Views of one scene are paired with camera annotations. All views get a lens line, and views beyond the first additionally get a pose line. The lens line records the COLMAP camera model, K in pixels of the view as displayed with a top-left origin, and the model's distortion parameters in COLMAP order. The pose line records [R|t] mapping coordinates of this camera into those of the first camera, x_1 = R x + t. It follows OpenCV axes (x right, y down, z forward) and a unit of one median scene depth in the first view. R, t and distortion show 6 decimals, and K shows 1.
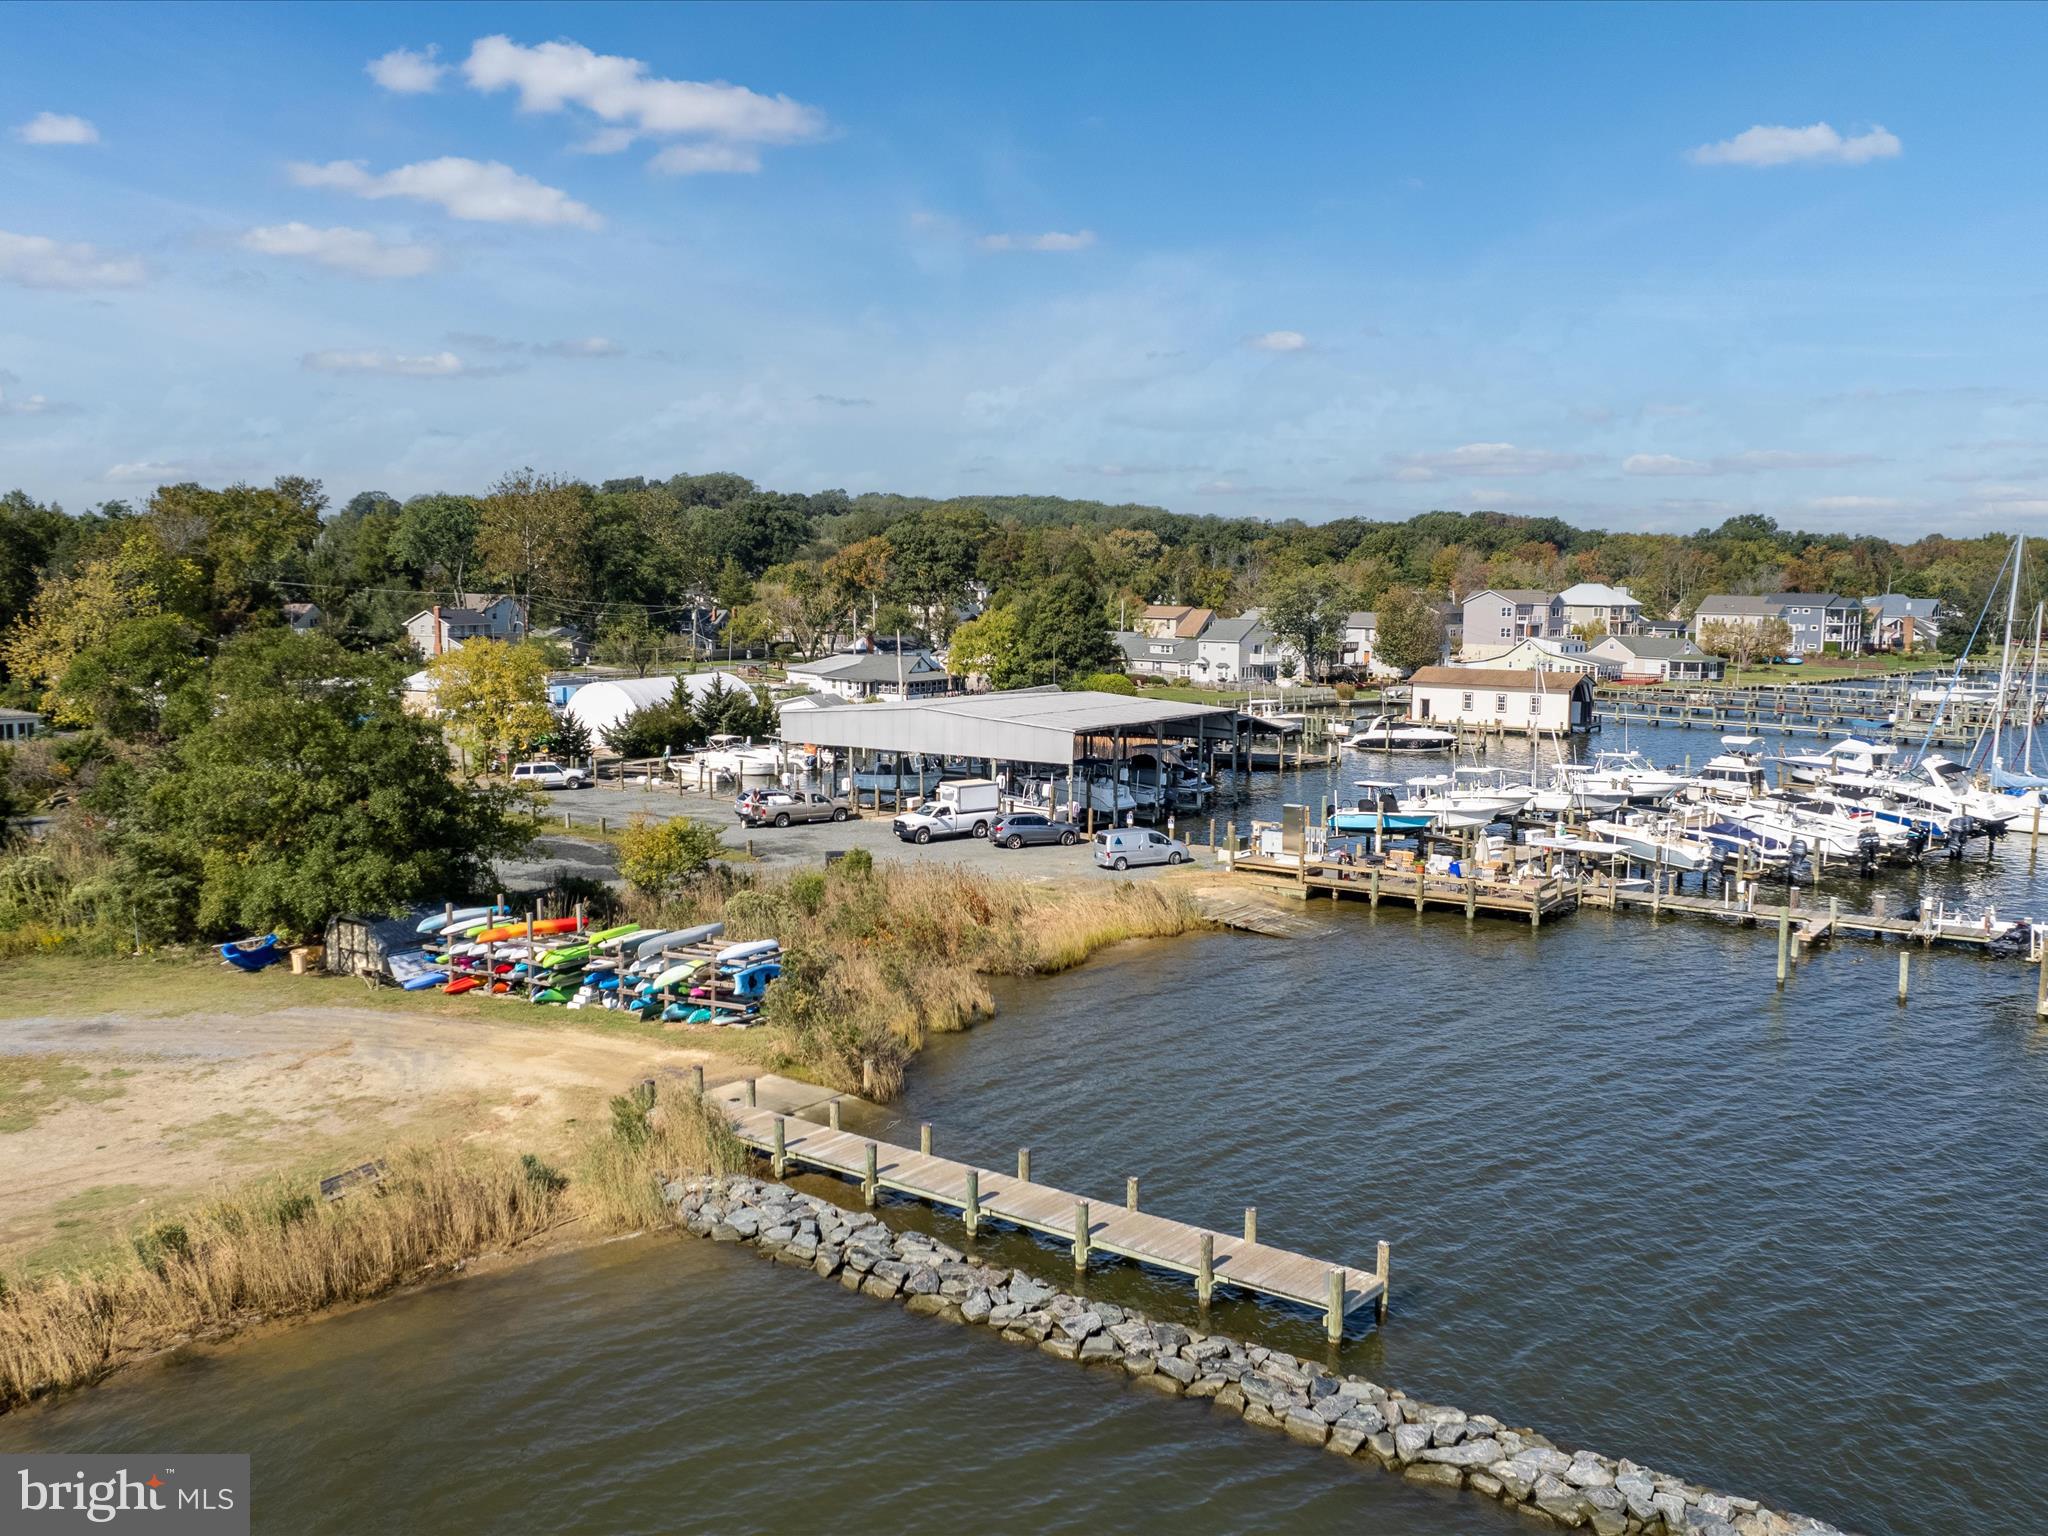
lens RADIAL K [[1770.9, 0, 1018.0], [0, 1770.9, 765.6], [0, 0, 1]] dist [-0.049541, 0.022207]
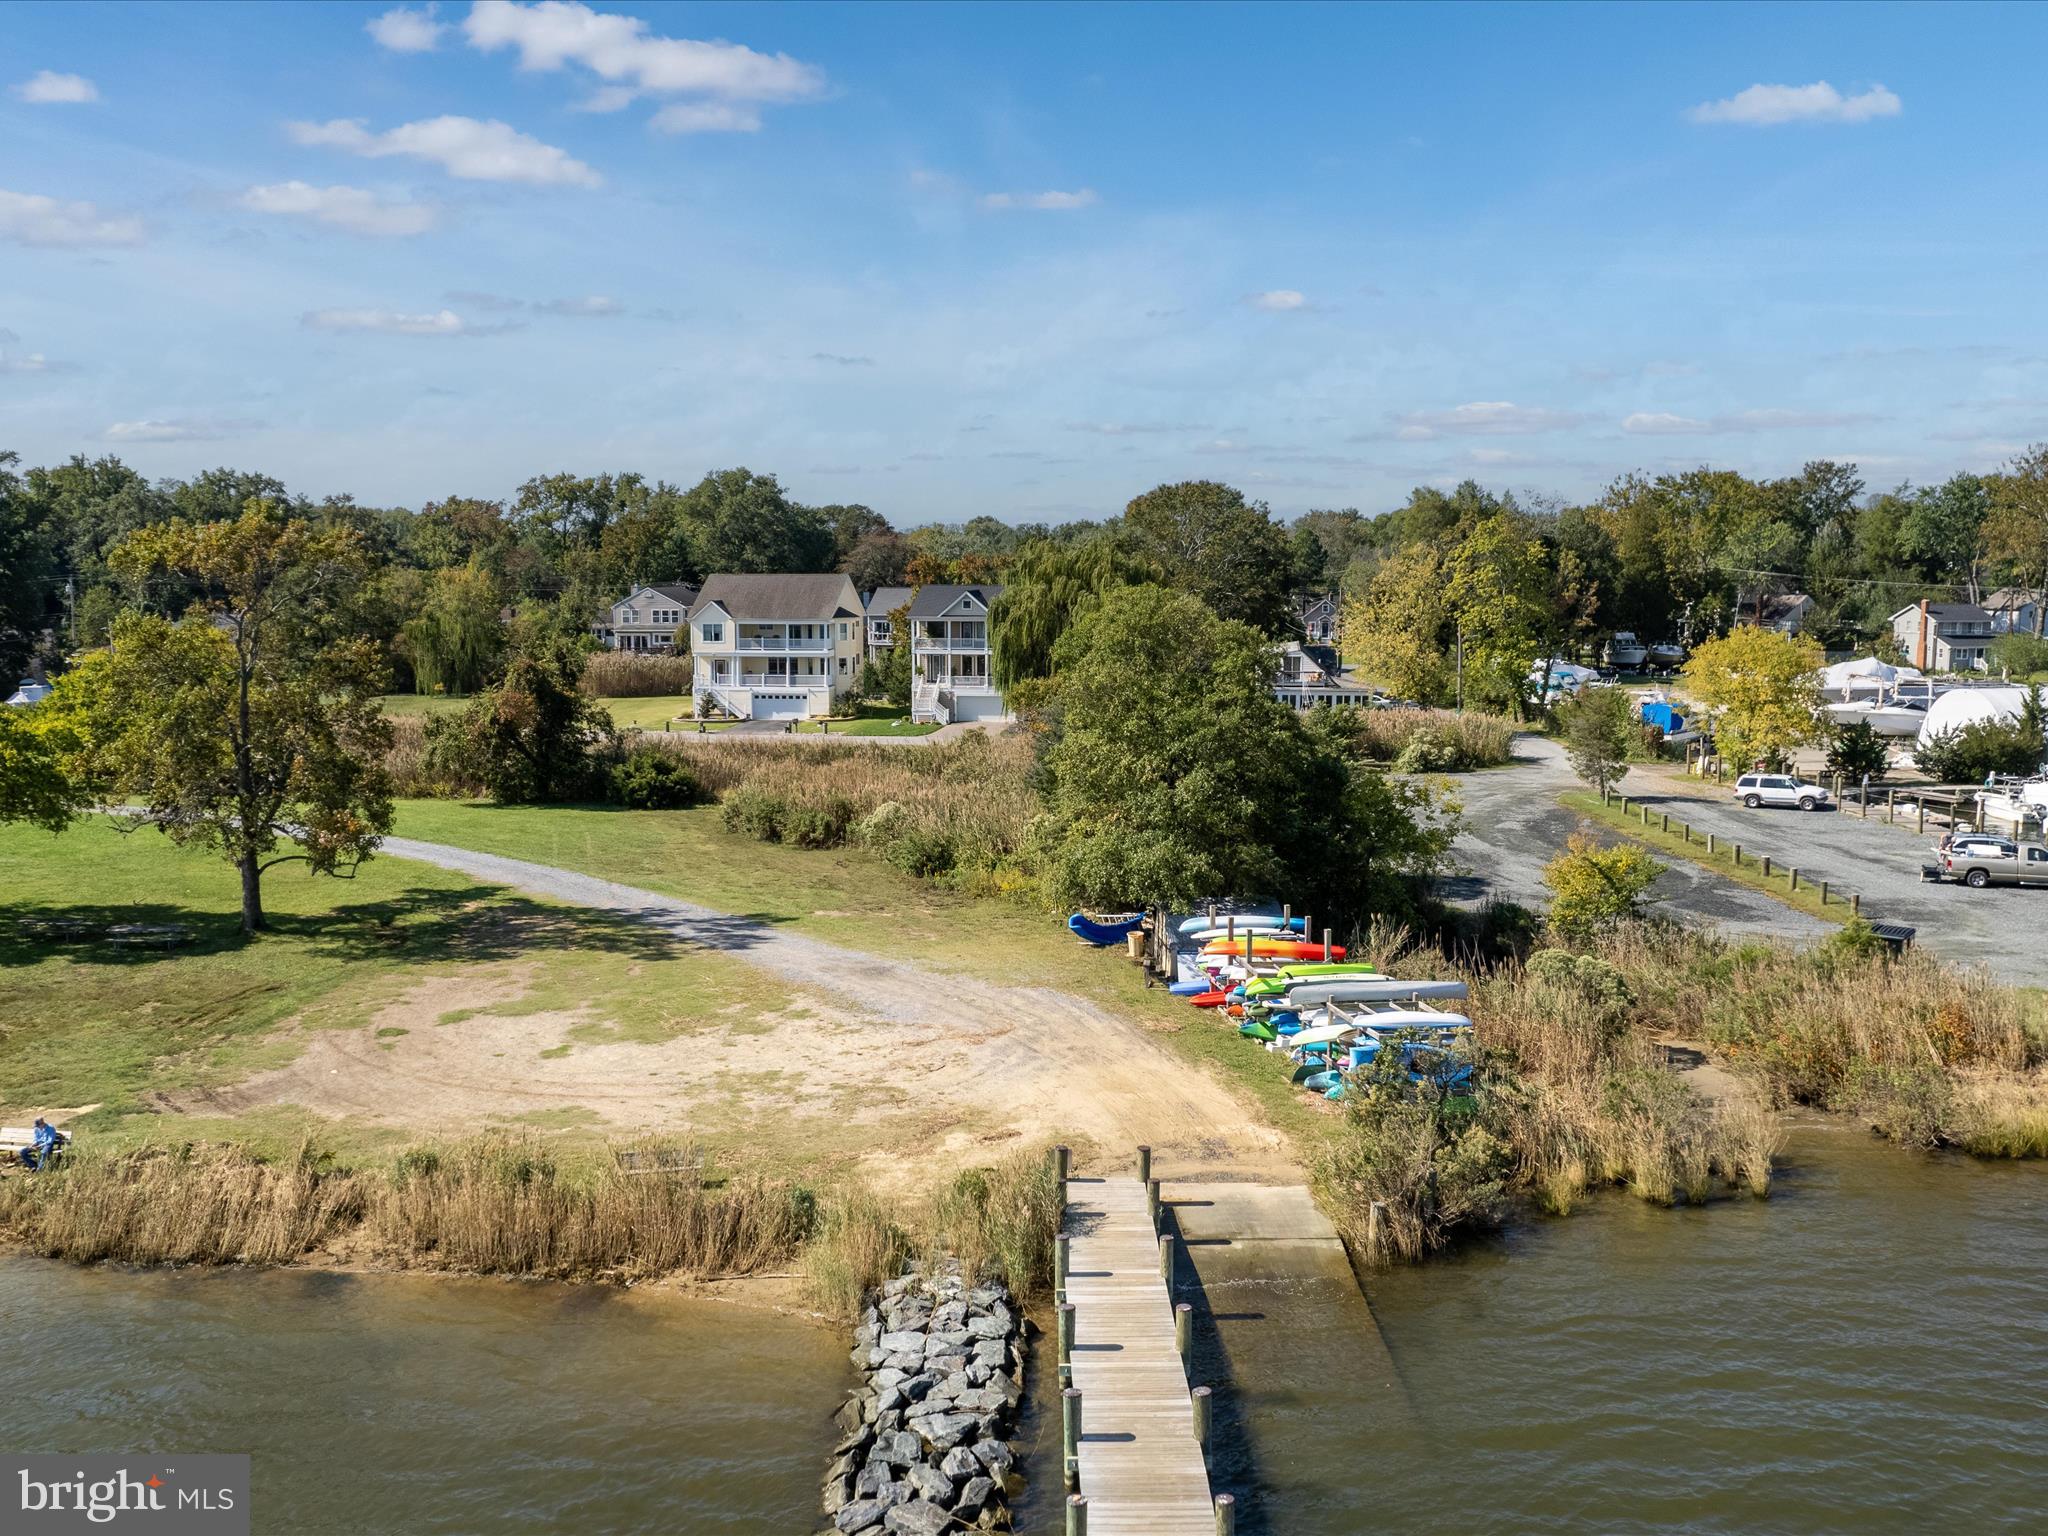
lens RADIAL K [[1770.9, 0, 1031.1], [0, 1770.9, 779.2], [0, 0, 1]] dist [-0.049541, 0.022207]
pose [[0.627967, 0.092271, -0.772751, 0.157873], [-0.085421, 0.995119, 0.049407, -0.011165], [0.773538, 0.034983, 0.632784, 0.189872]]
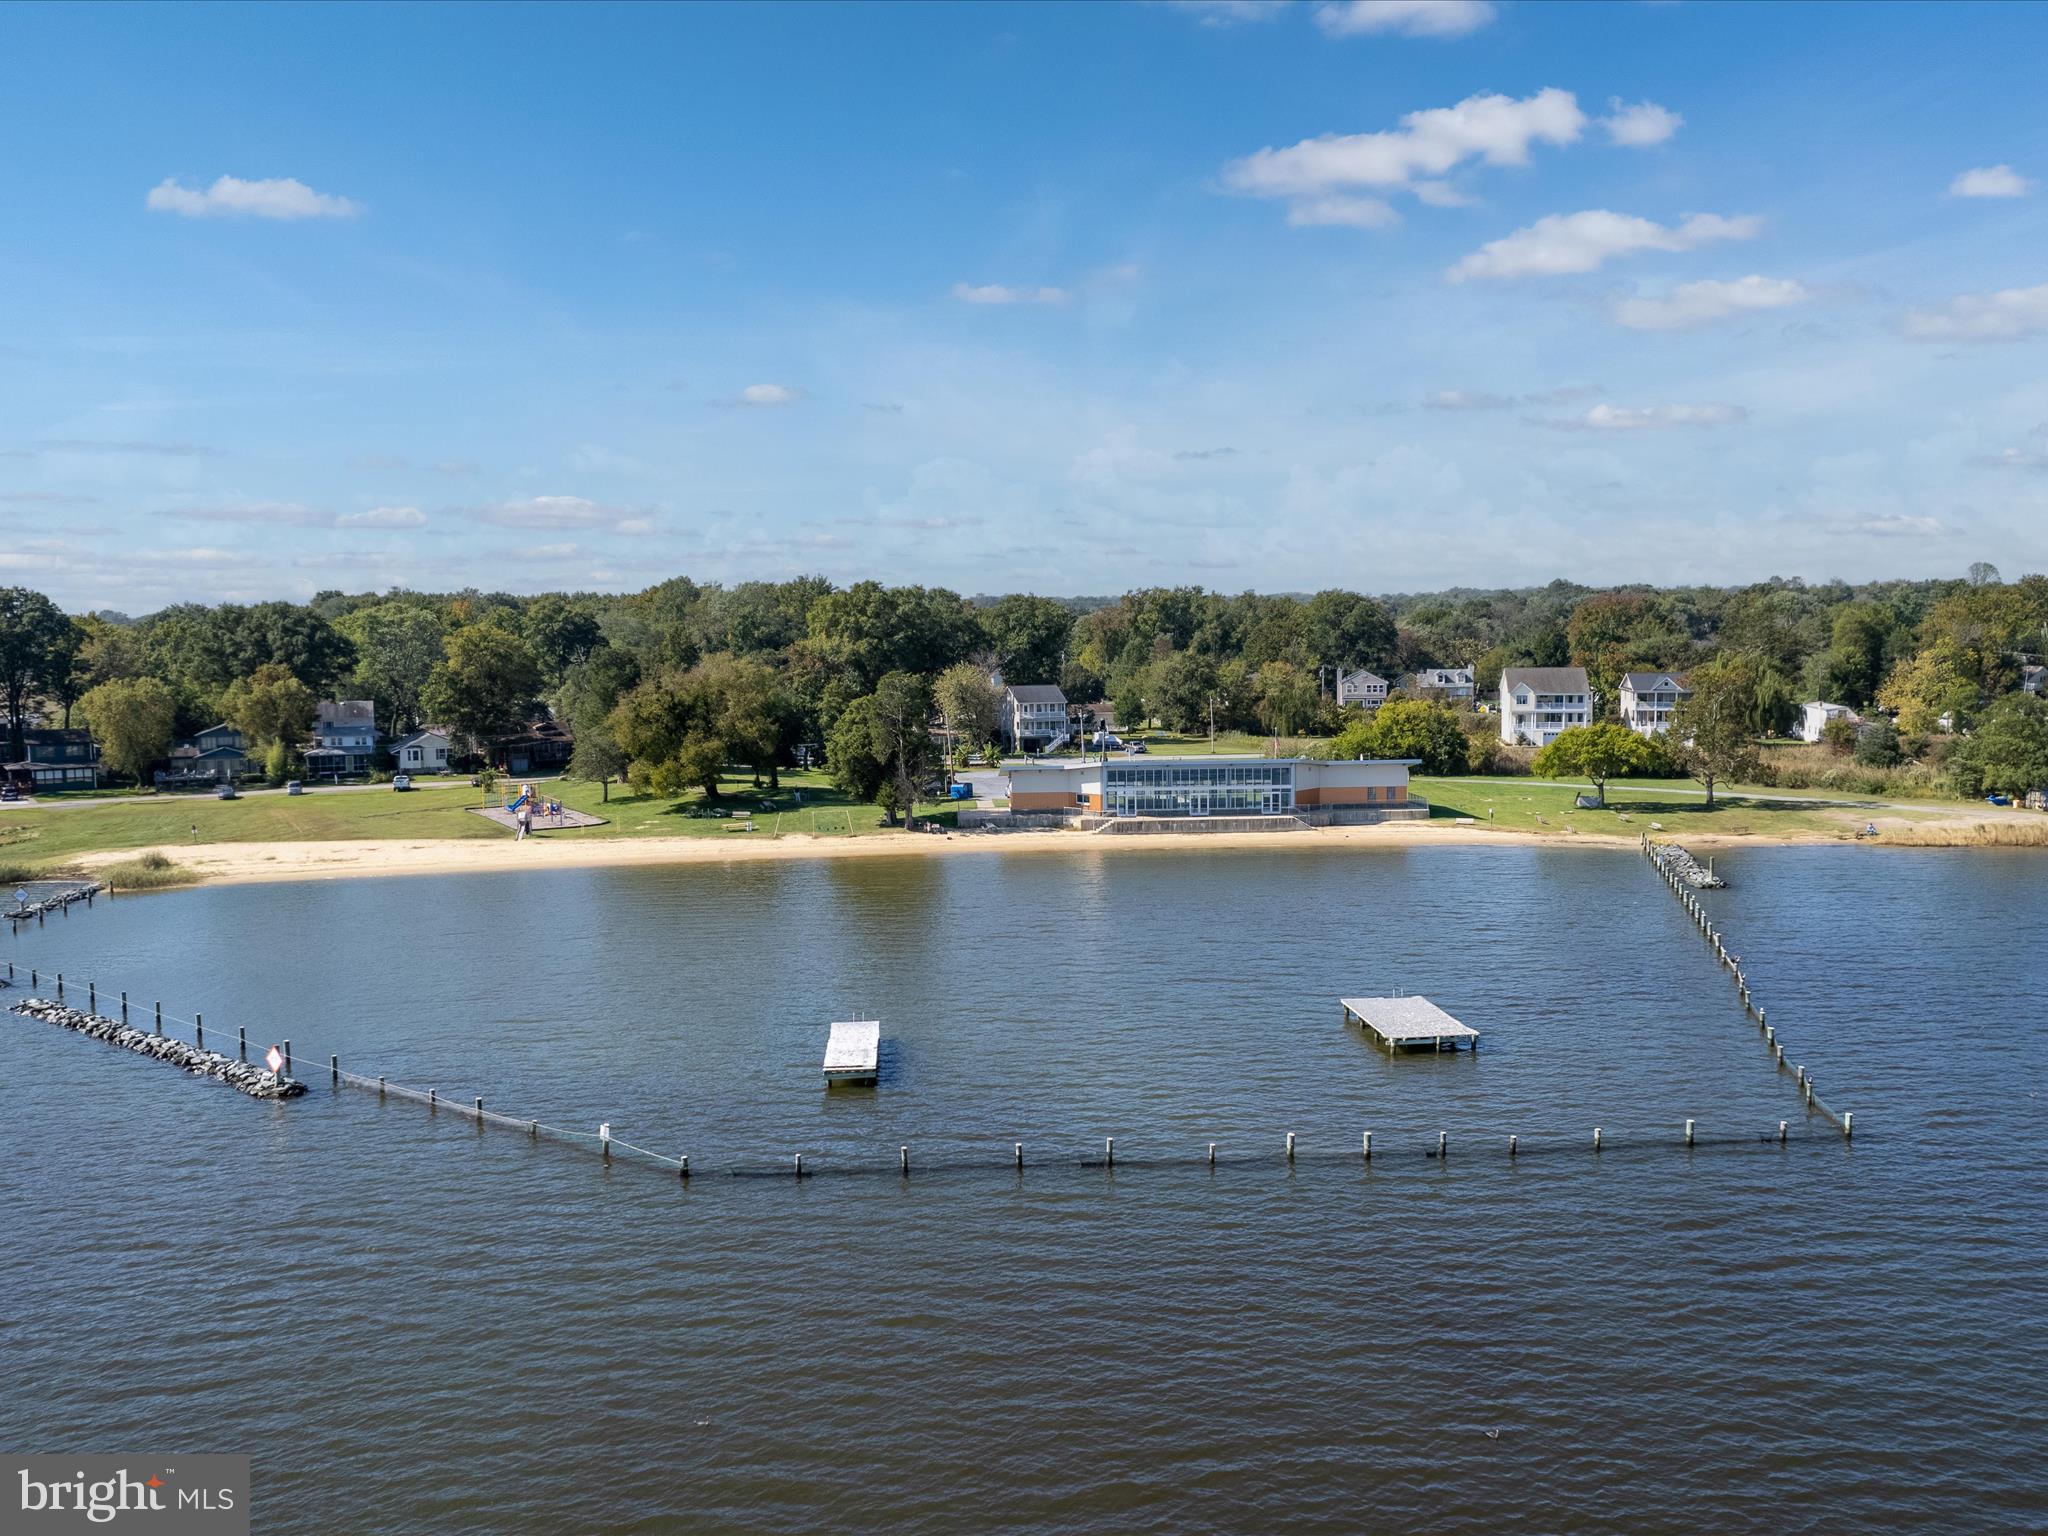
lens RADIAL K [[1770.9, 0, 1022.4], [0, 1770.9, 770.0], [0, 0, 1]] dist [-0.049541, 0.022207]
pose [[0.610180, 0.059765, -0.790005, 0.493297], [-0.076586, 0.996930, 0.016266, 0.074340], [0.788553, 0.050578, 0.612884, -1.177945]]
